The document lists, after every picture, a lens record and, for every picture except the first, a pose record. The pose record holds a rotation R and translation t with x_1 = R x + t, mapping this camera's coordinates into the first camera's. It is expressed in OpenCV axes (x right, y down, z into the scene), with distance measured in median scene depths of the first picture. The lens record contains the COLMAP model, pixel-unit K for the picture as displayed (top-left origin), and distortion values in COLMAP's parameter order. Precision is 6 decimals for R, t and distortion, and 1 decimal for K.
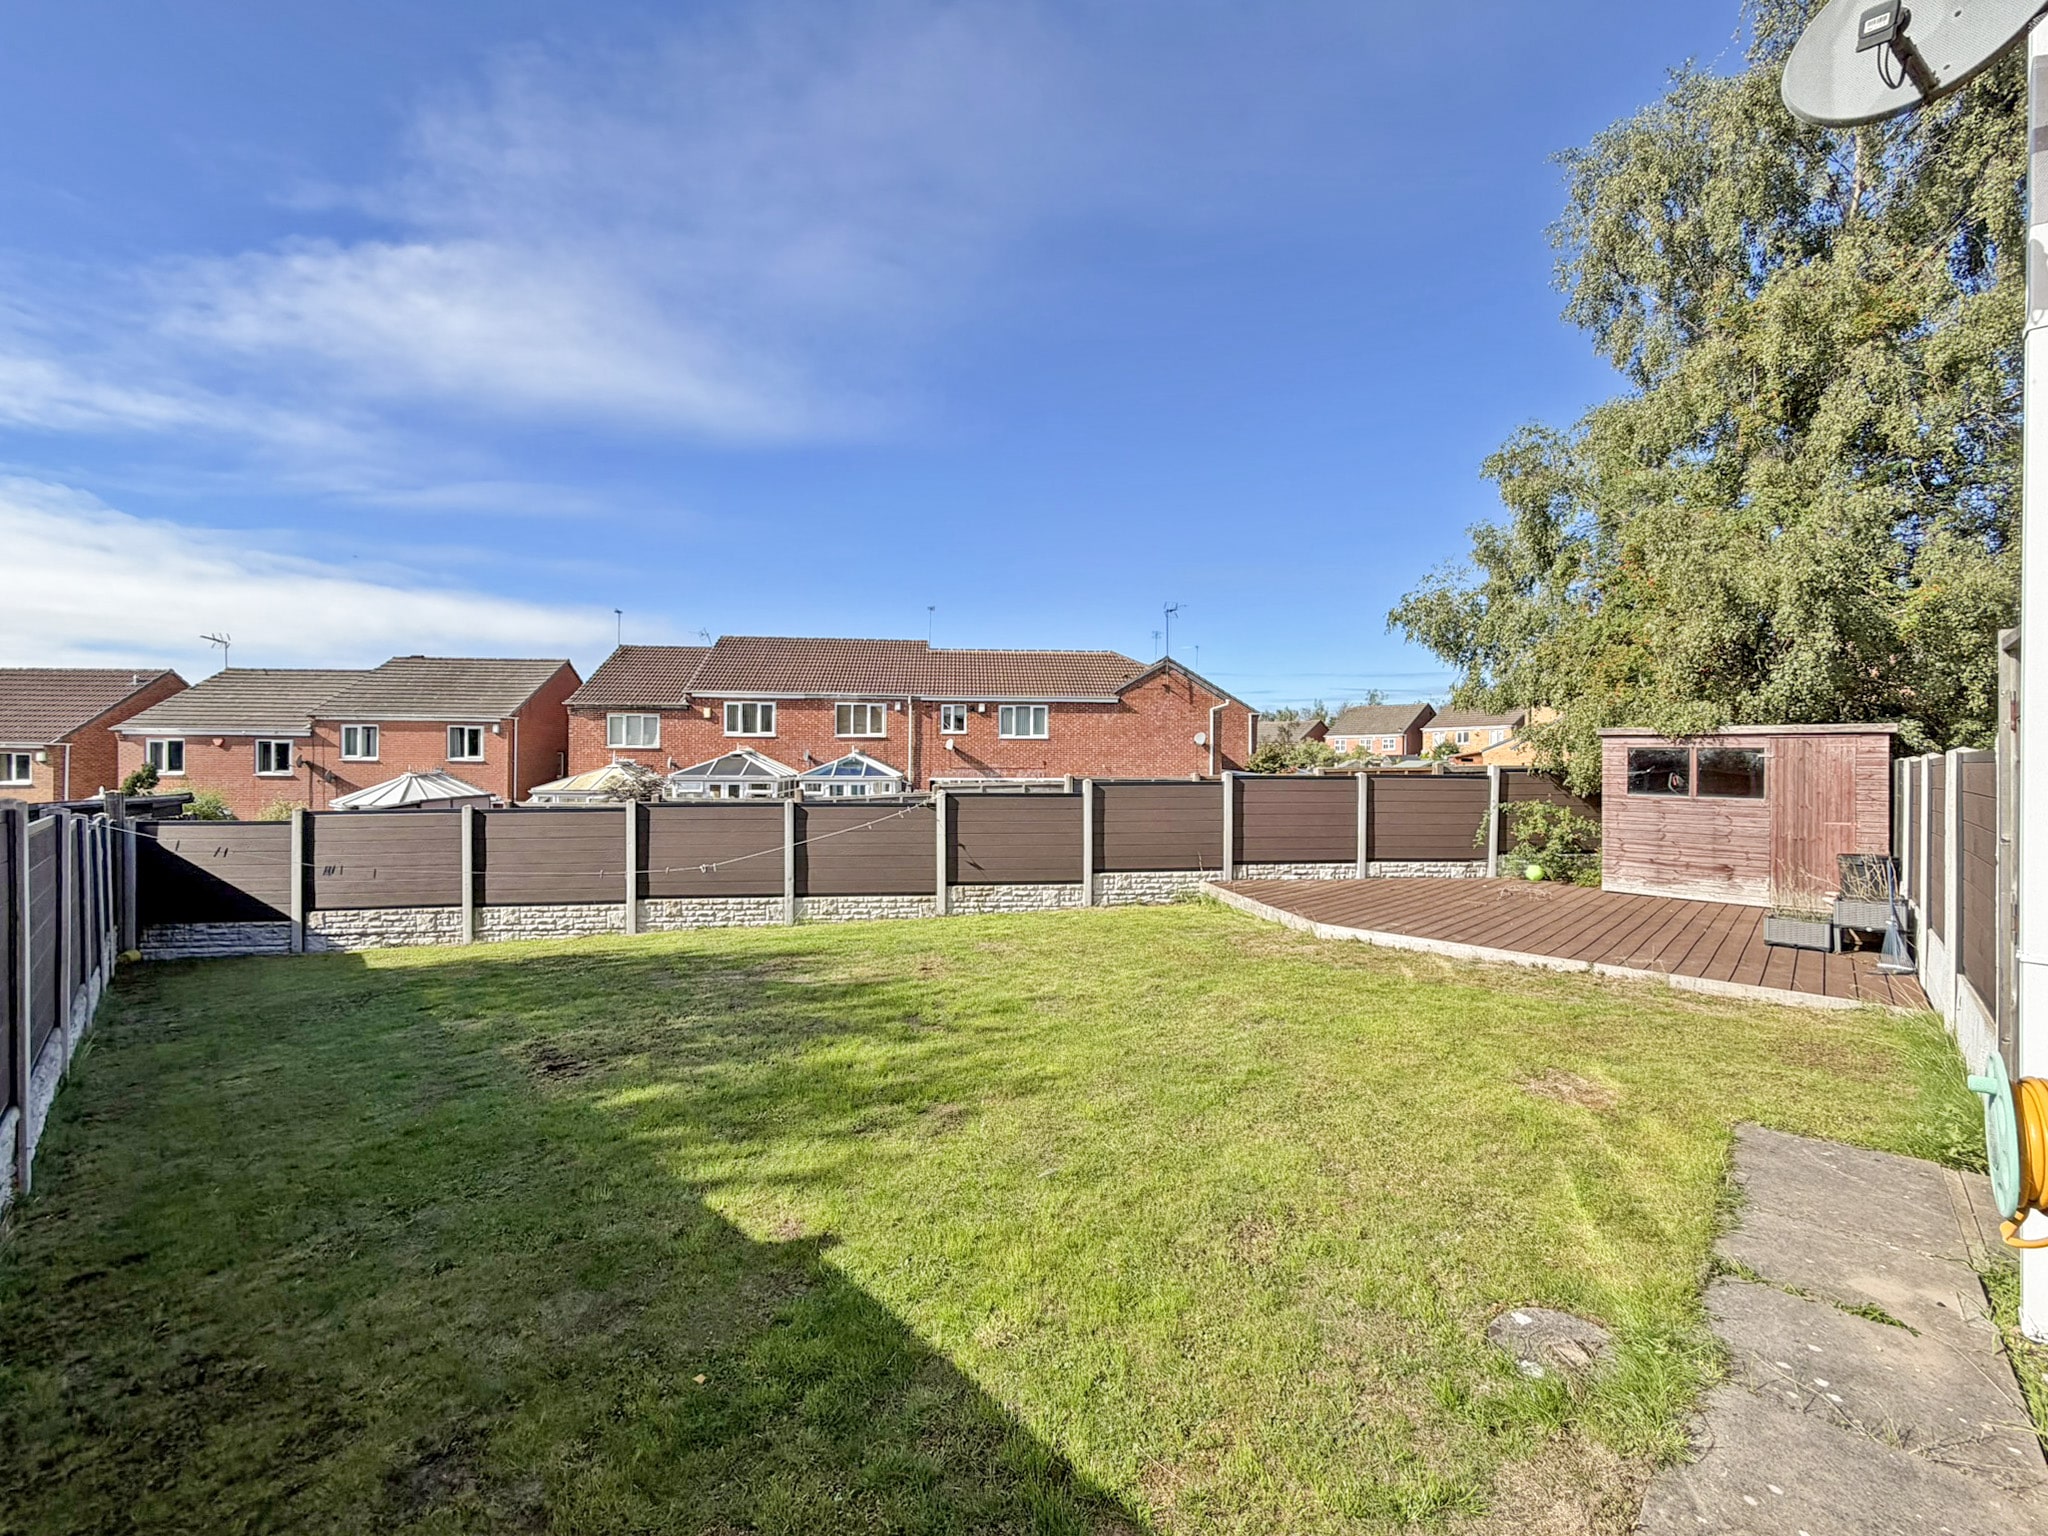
lens RADIAL K [[820.2, 0, 1016.1], [0, 820.2, 765.5], [0, 0, 1]] dist [-0.000633, -0.000256]
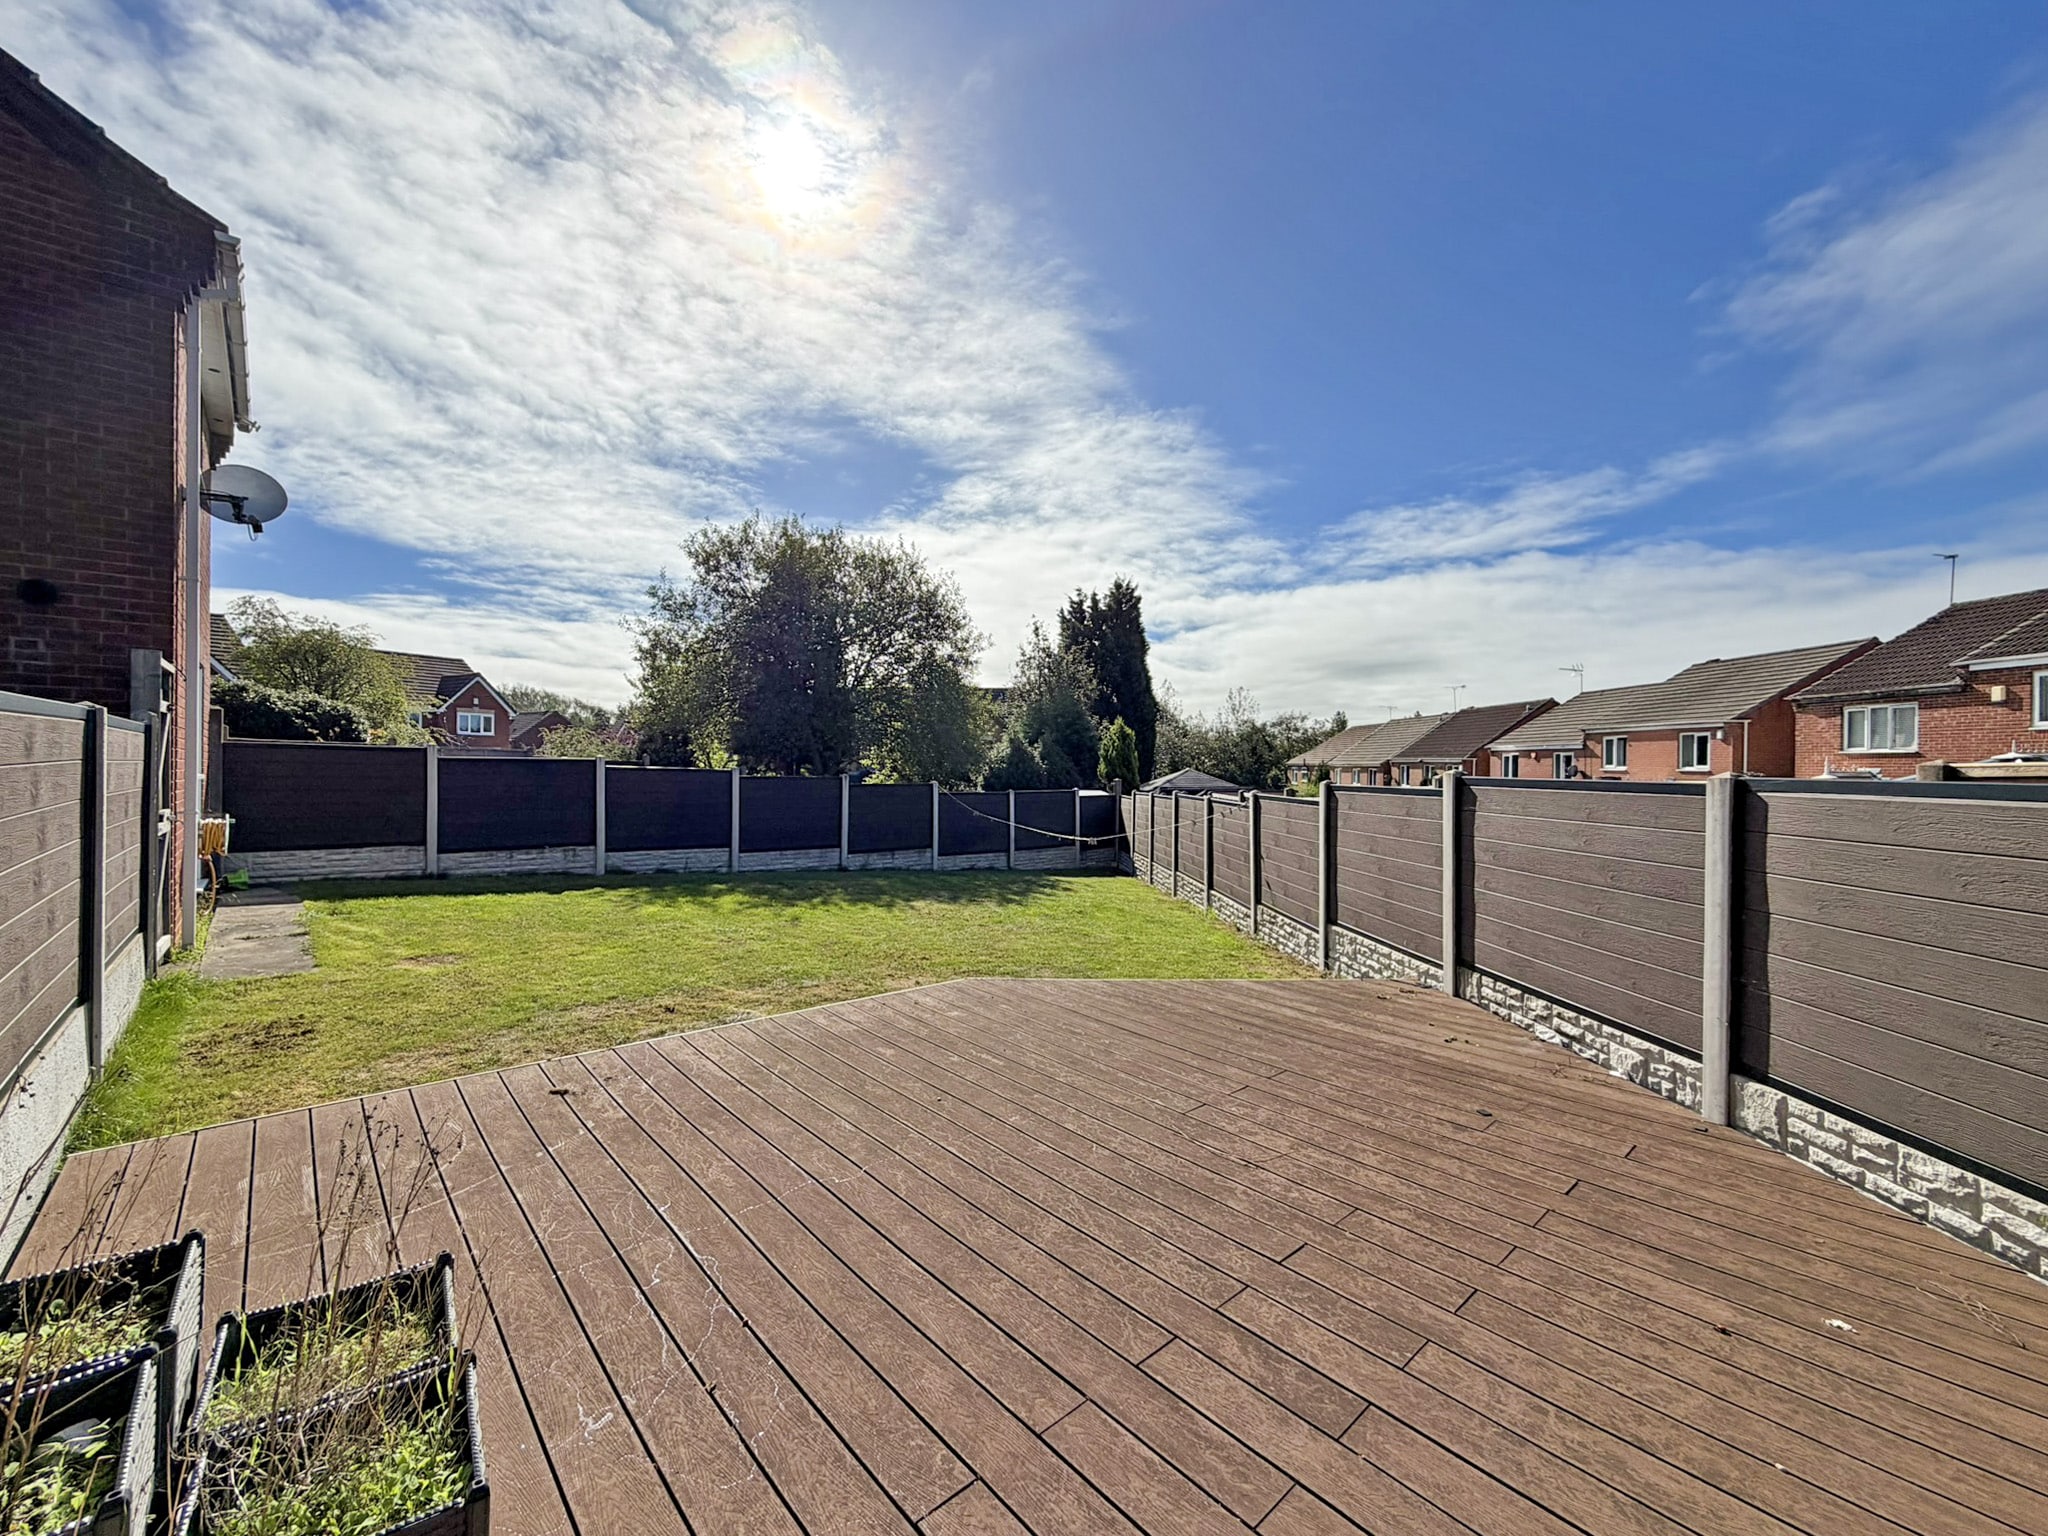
lens RADIAL K [[820.2, 0, 1016.1], [0, 820.2, 765.5], [0, 0, 1]] dist [-0.000633, -0.000256]
pose [[-0.065609, -0.006437, -0.997825, 0.296780], [-0.012390, 0.999907, -0.005635, 0.003056], [0.997768, 0.011993, -0.065683, 0.297178]]
